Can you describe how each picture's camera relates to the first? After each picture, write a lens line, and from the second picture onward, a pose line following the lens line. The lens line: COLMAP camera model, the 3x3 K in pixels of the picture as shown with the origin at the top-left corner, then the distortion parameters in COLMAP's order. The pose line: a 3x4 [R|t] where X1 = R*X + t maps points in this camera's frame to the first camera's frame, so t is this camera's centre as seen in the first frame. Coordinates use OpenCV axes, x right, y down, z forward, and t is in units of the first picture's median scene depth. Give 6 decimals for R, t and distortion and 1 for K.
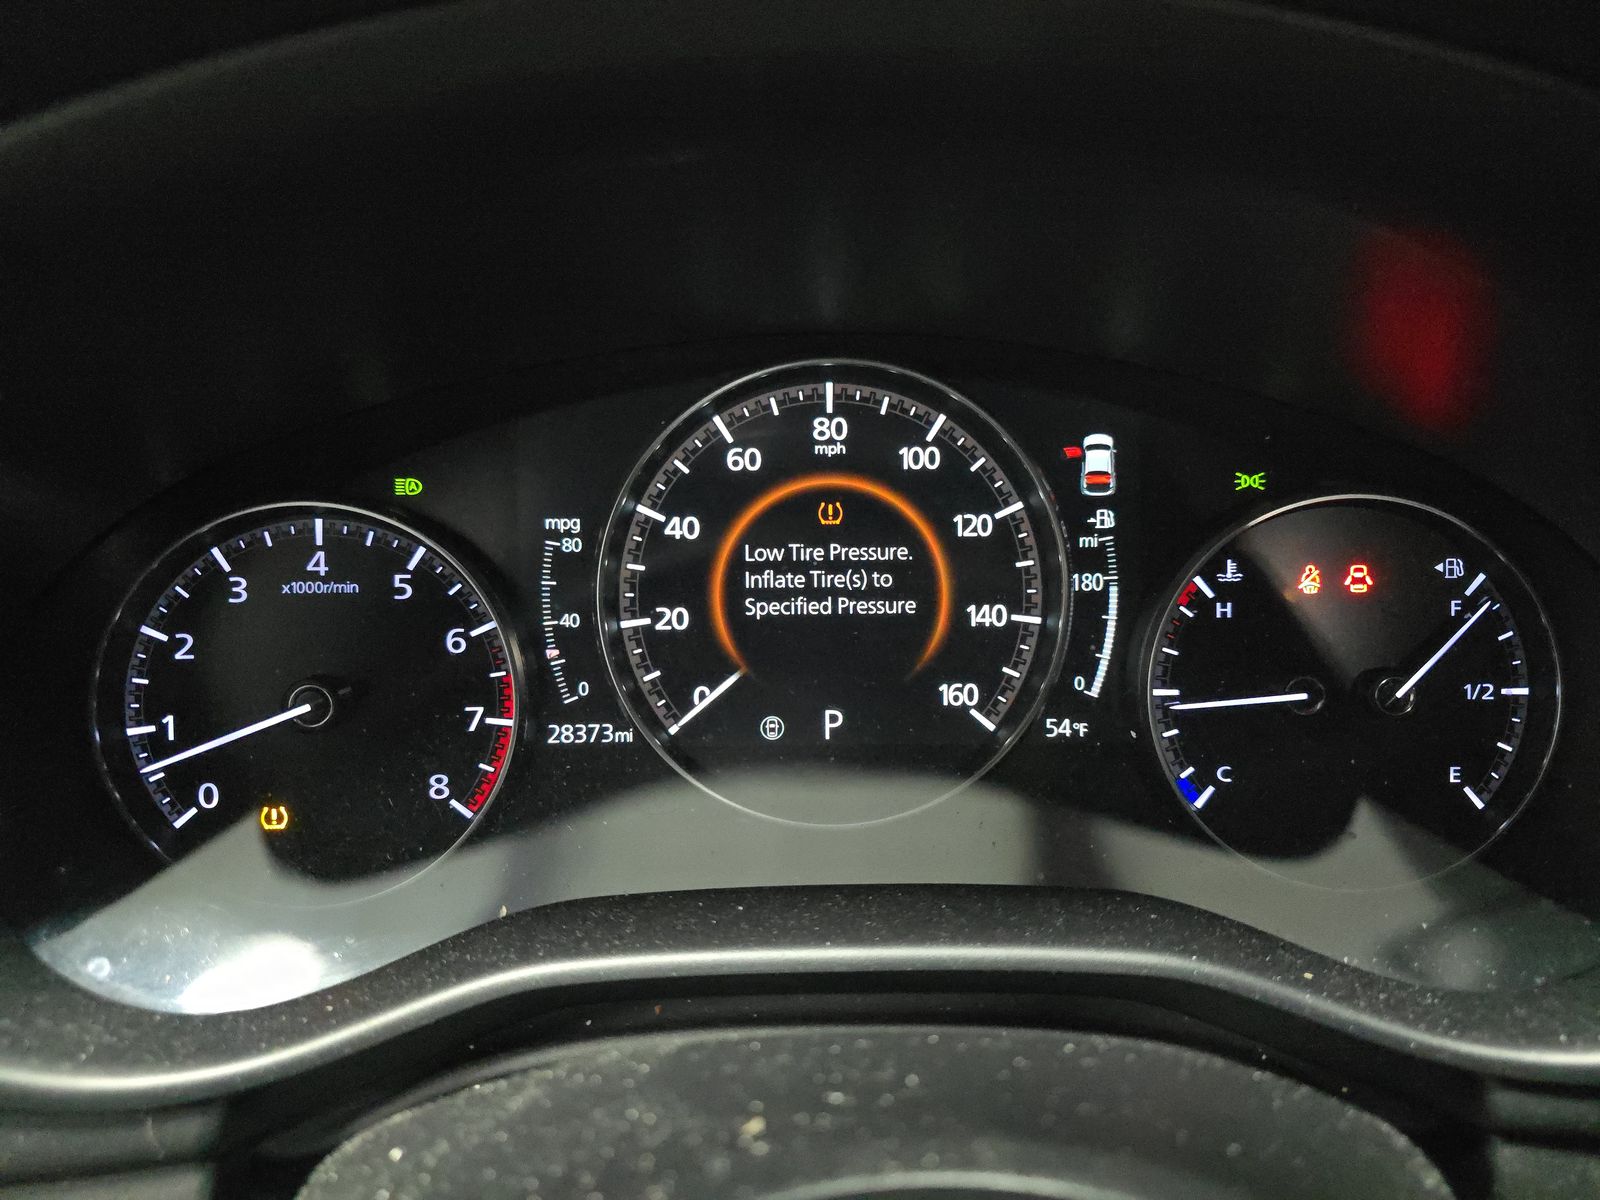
lens RADIAL K [[1065.2, 0, 788.1], [0, 1065.2, 584.5], [0, 0, 1]] dist [-0.003876, -0.018675]
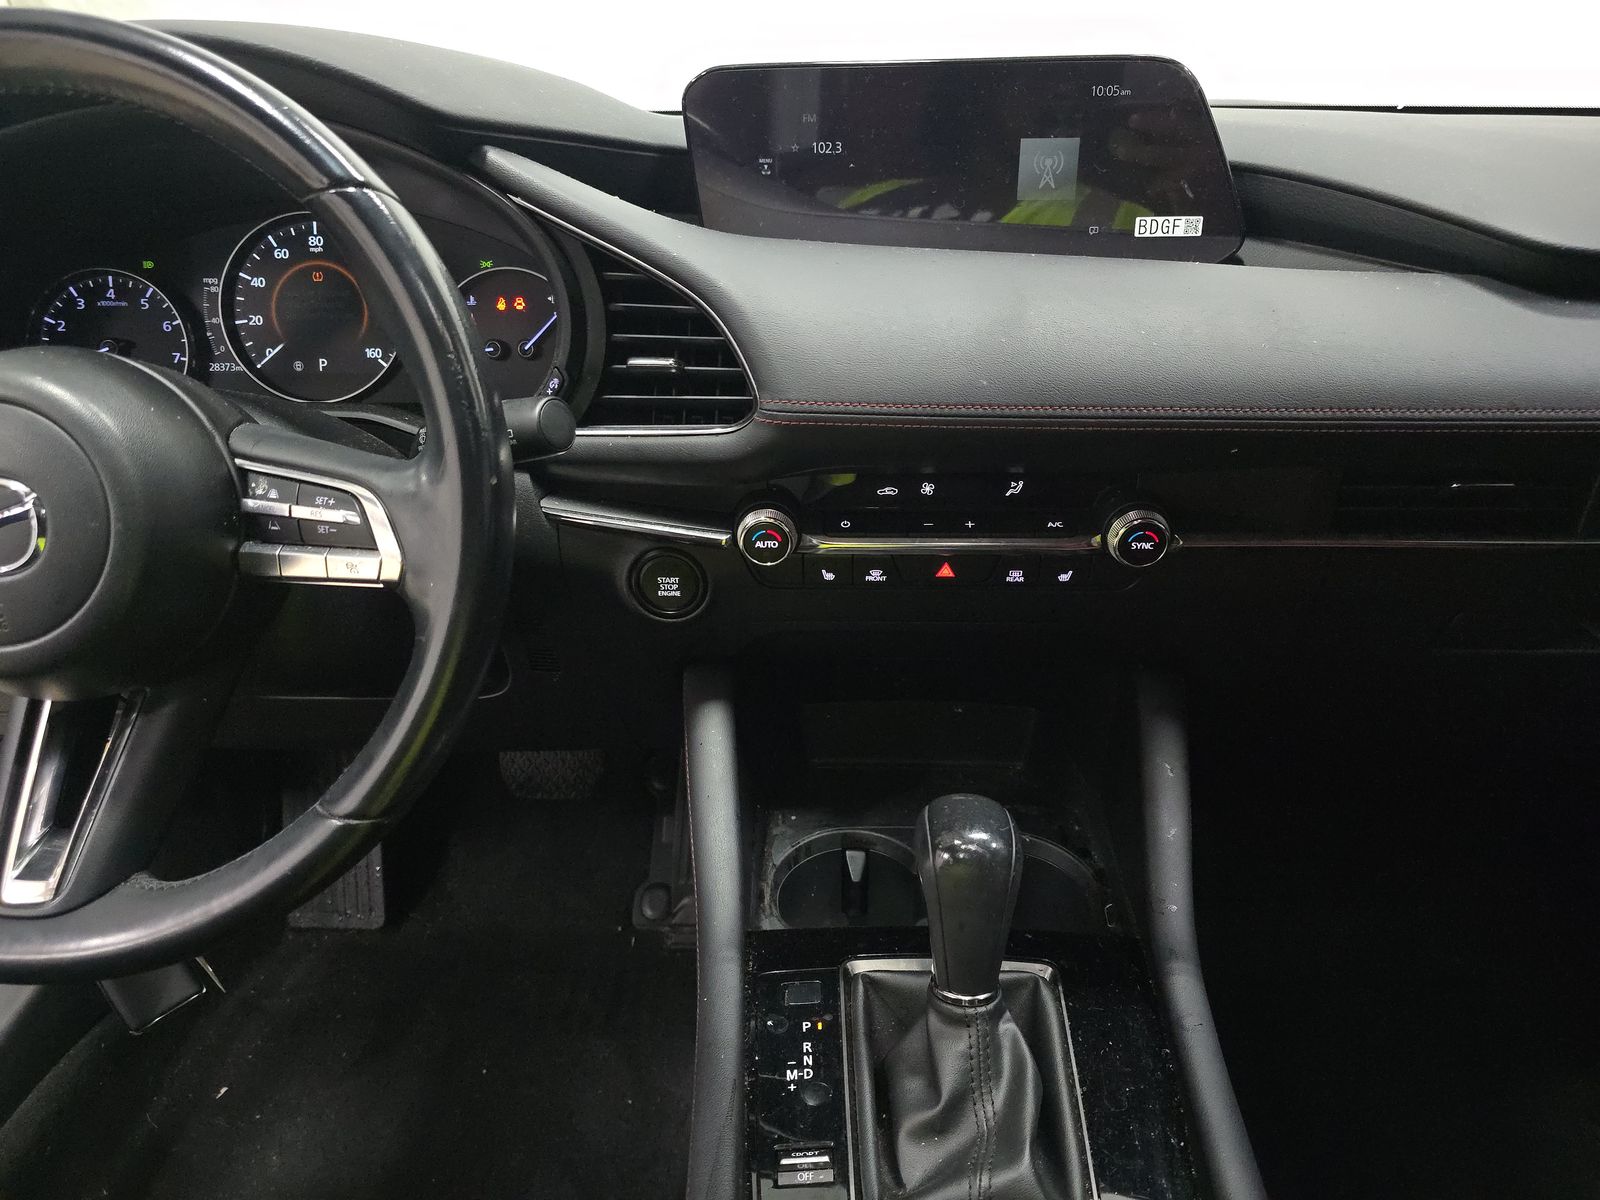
lens RADIAL K [[1065.2, 0, 810.9], [0, 1065.2, 610.1], [0, 0, 1]] dist [-0.003876, -0.018675]
pose [[0.999559, 0.016944, -0.024373, 1.251489], [-0.013902, 0.992680, 0.119968, 0.387420], [0.026227, -0.119576, 0.992479, -1.493175]]
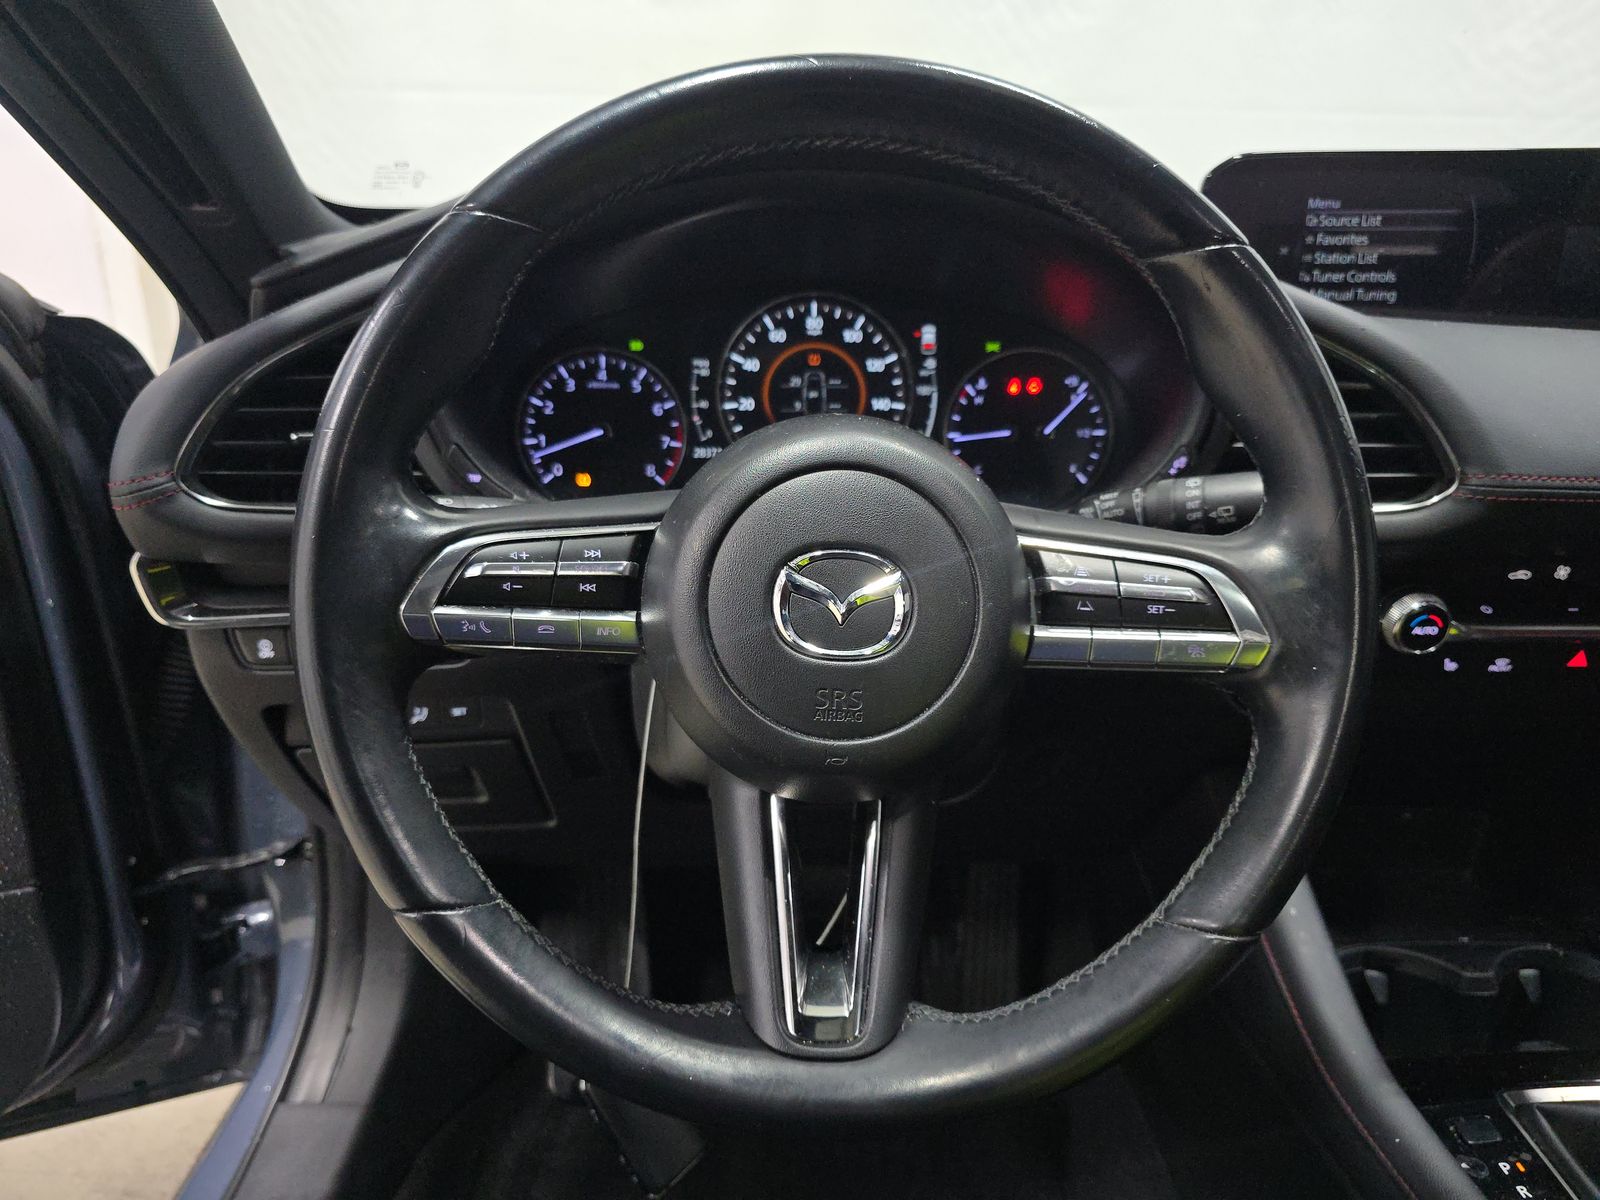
lens RADIAL K [[1065.2, 0, 811.9], [0, 1065.2, 608.3], [0, 0, 1]] dist [-0.003876, -0.018675]
pose [[0.999840, 0.010409, -0.014545, 0.074966], [-0.010167, 0.999810, 0.016622, 0.446407], [0.014715, -0.016472, 0.999756, -1.370705]]
